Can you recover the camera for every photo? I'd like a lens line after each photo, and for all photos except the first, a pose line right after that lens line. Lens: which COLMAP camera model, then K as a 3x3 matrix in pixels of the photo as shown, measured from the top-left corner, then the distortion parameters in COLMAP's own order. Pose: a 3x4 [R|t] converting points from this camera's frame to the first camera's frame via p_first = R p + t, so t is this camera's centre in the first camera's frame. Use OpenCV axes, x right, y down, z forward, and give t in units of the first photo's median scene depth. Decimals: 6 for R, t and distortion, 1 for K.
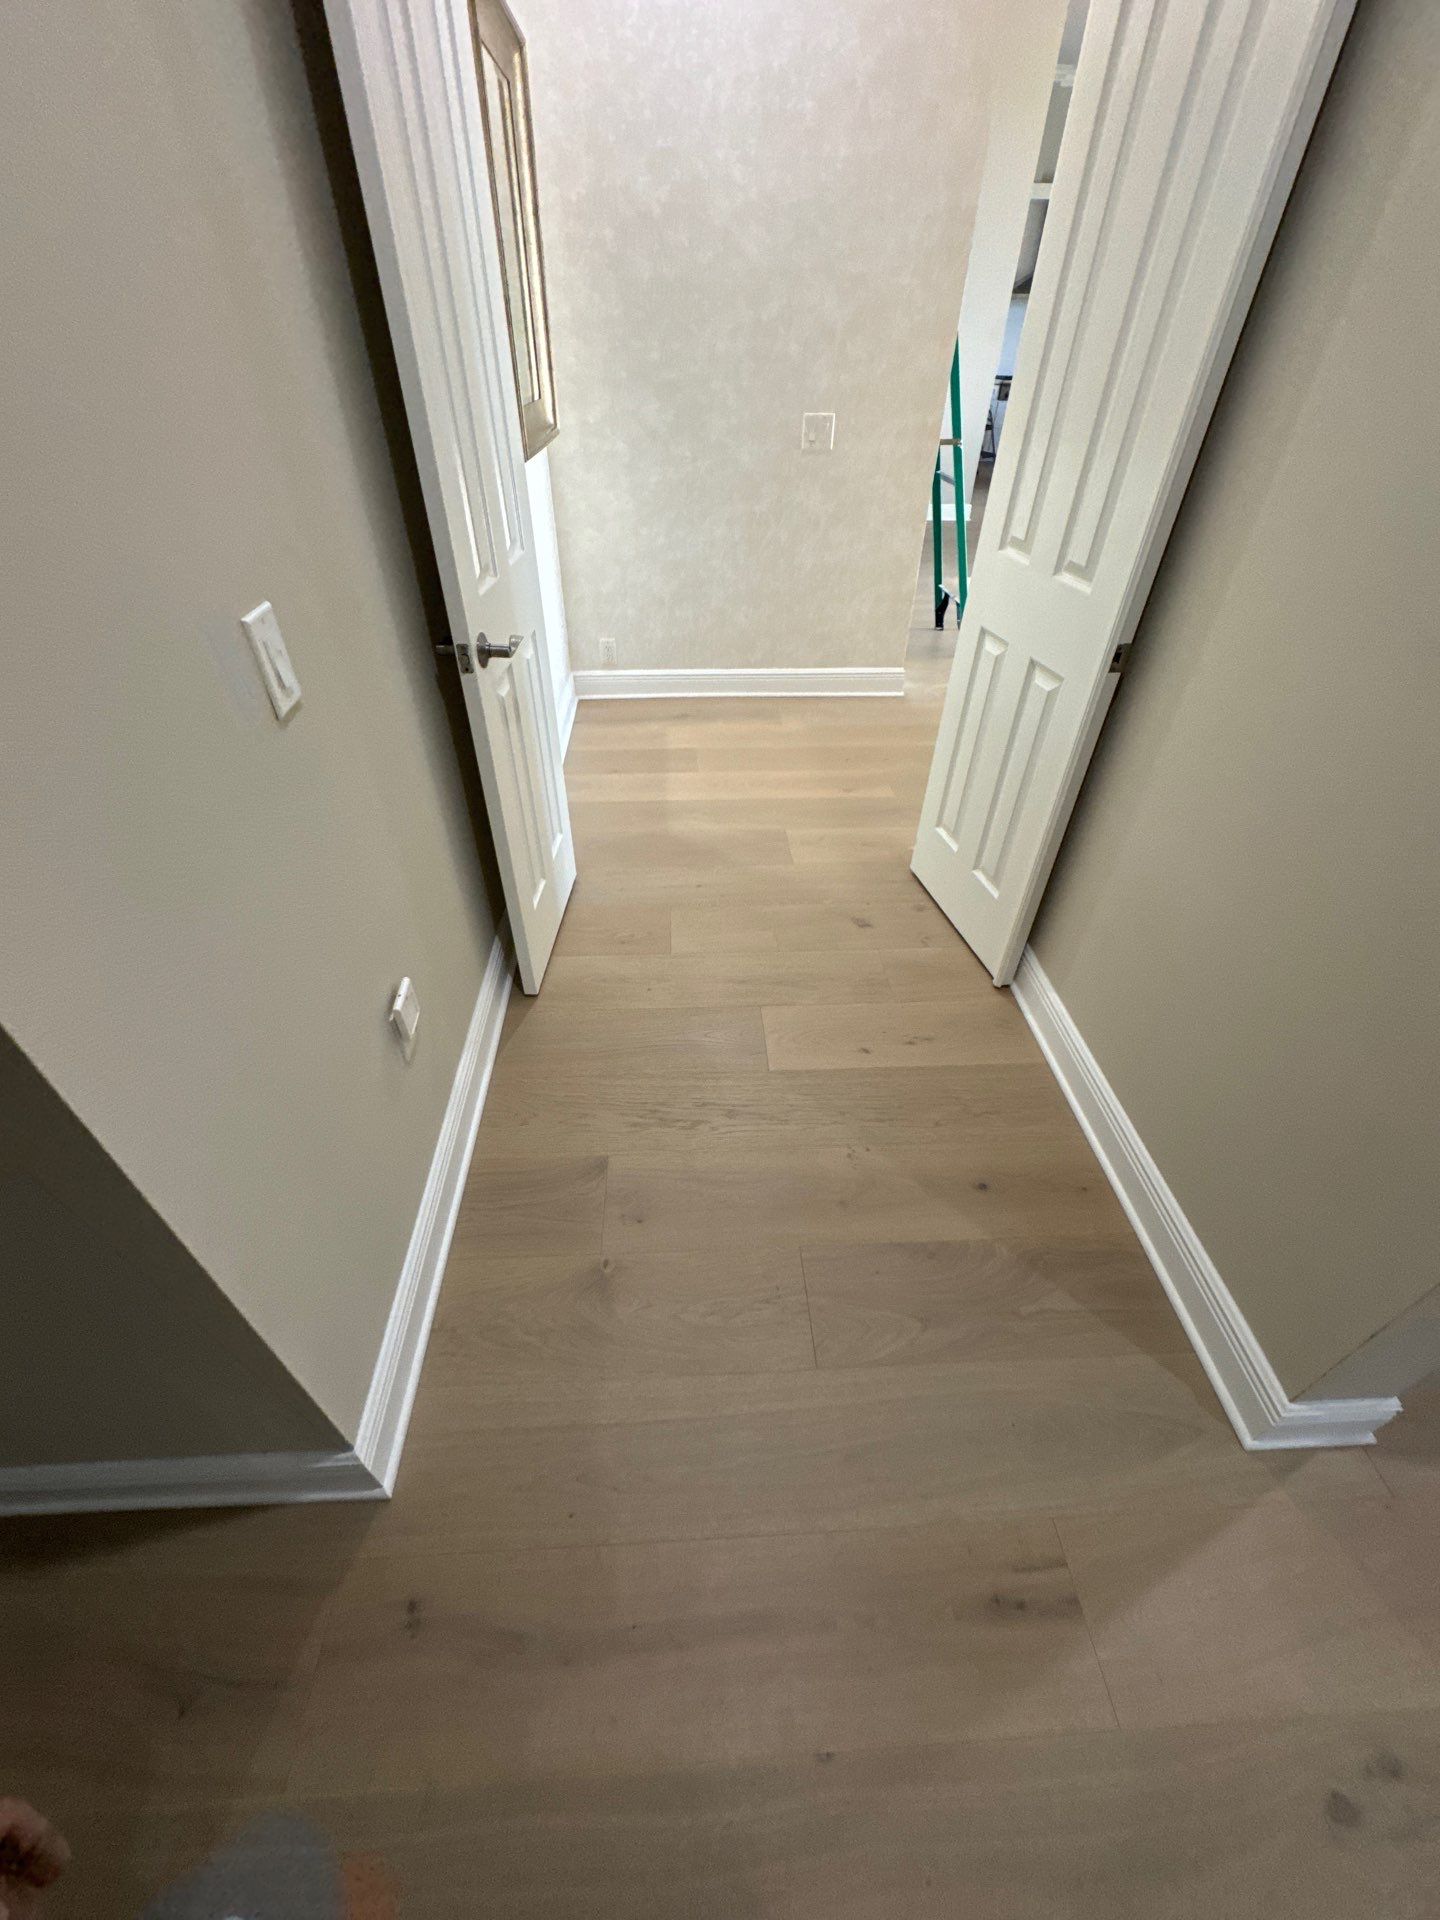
lens RADIAL K [[767.9, 0, 720.0], [0, 767.9, 960.0], [0, 0, 1]] dist [-0.001125, 0.000175]
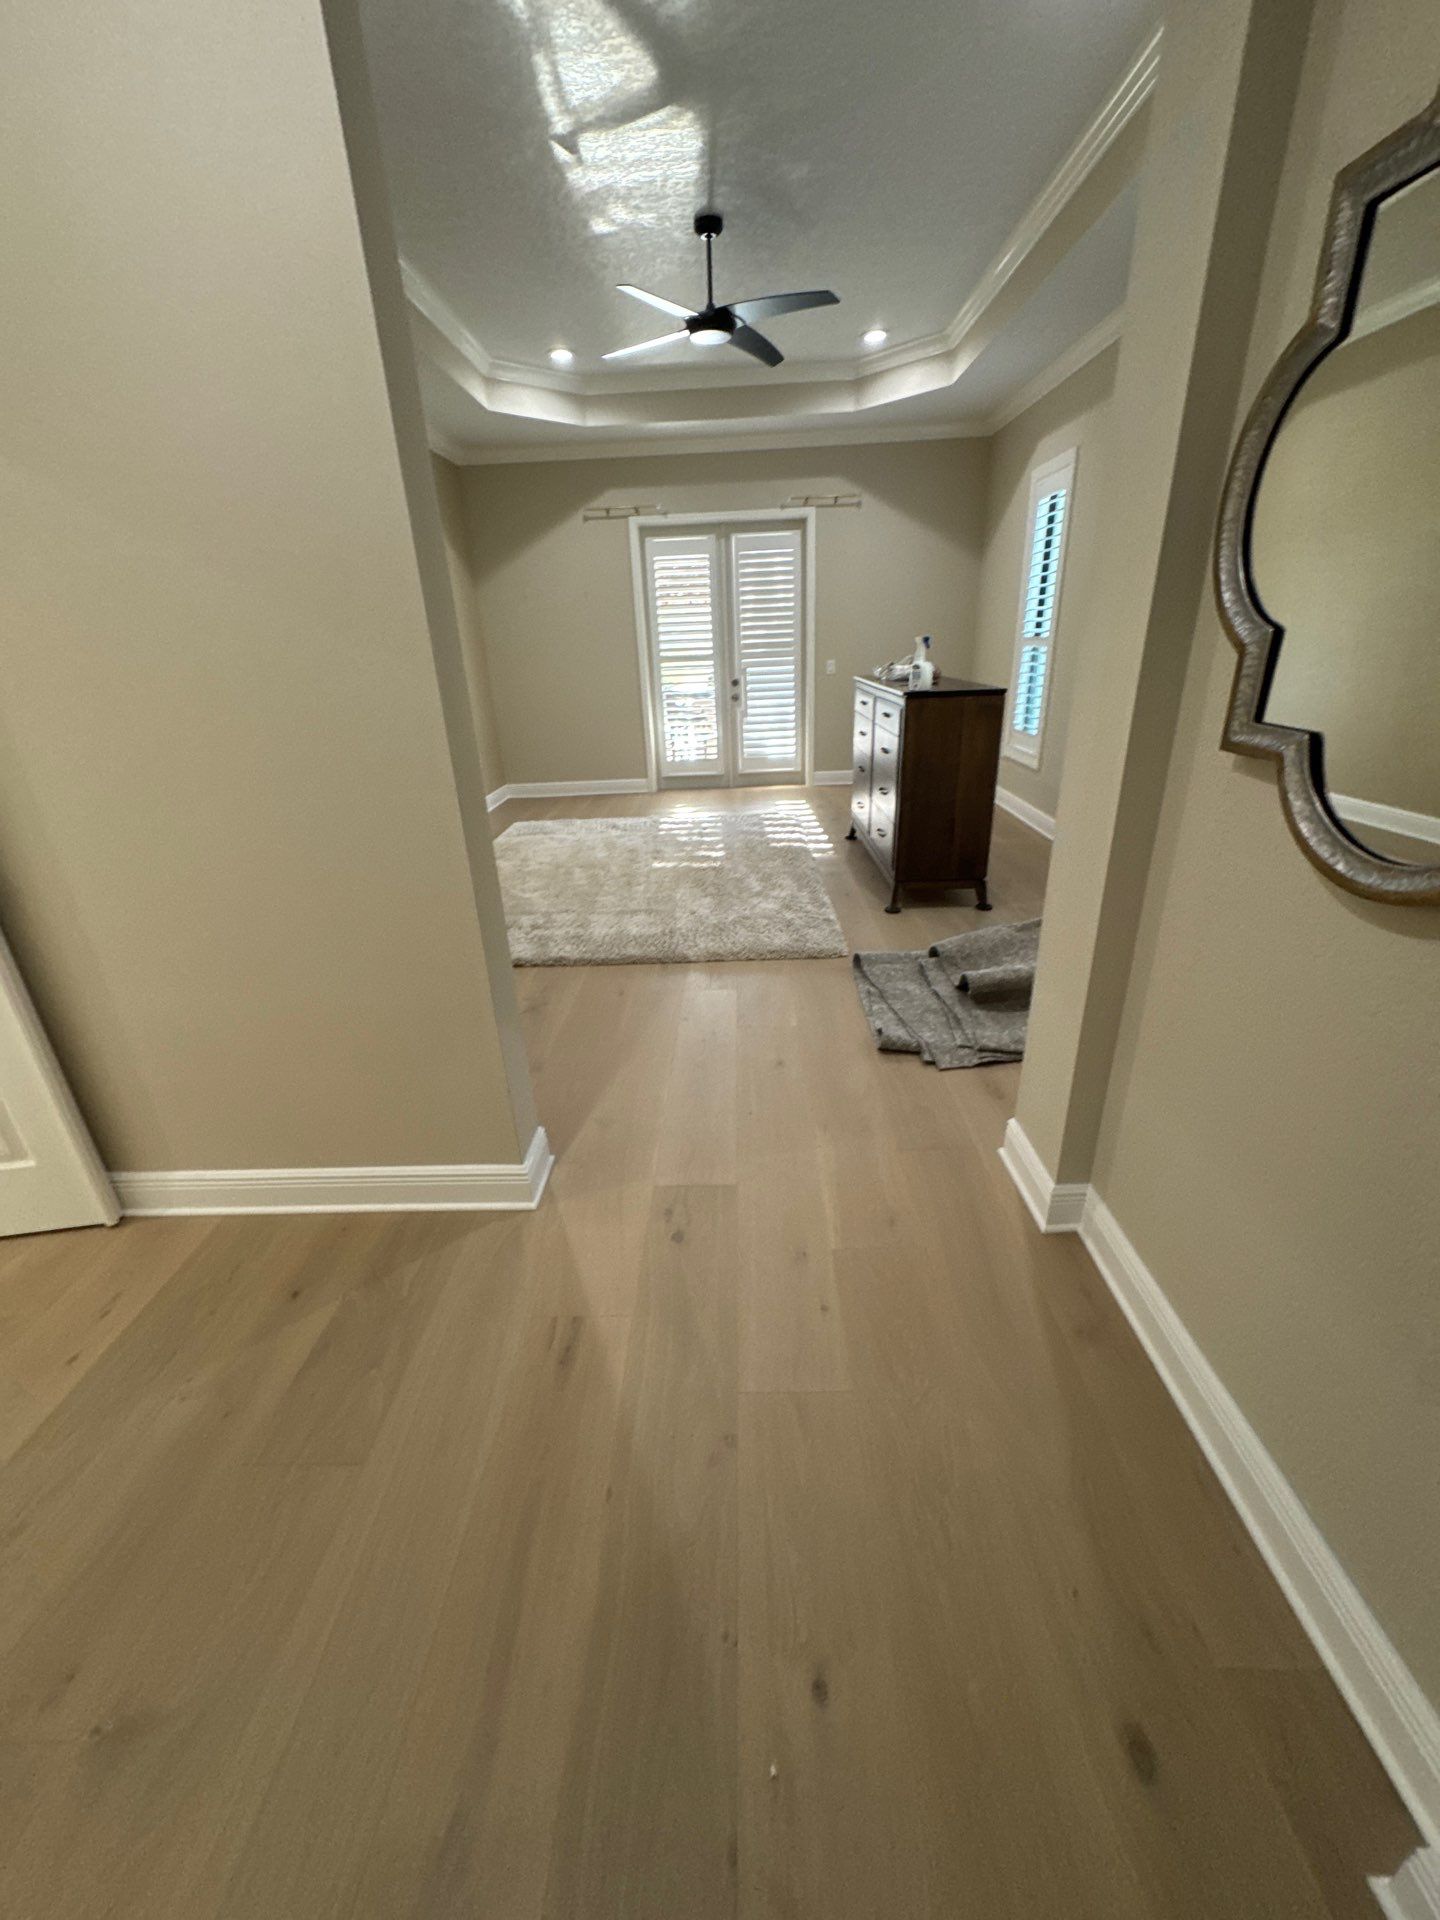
lens RADIAL K [[767.9, 0, 720.0], [0, 767.9, 960.0], [0, 0, 1]] dist [-0.001125, 0.000175]
pose [[0.073966, -0.399049, 0.913942, -0.444698], [0.668391, 0.699988, 0.251538, 0.088849], [-0.740124, 0.592265, 0.318496, -0.101625]]
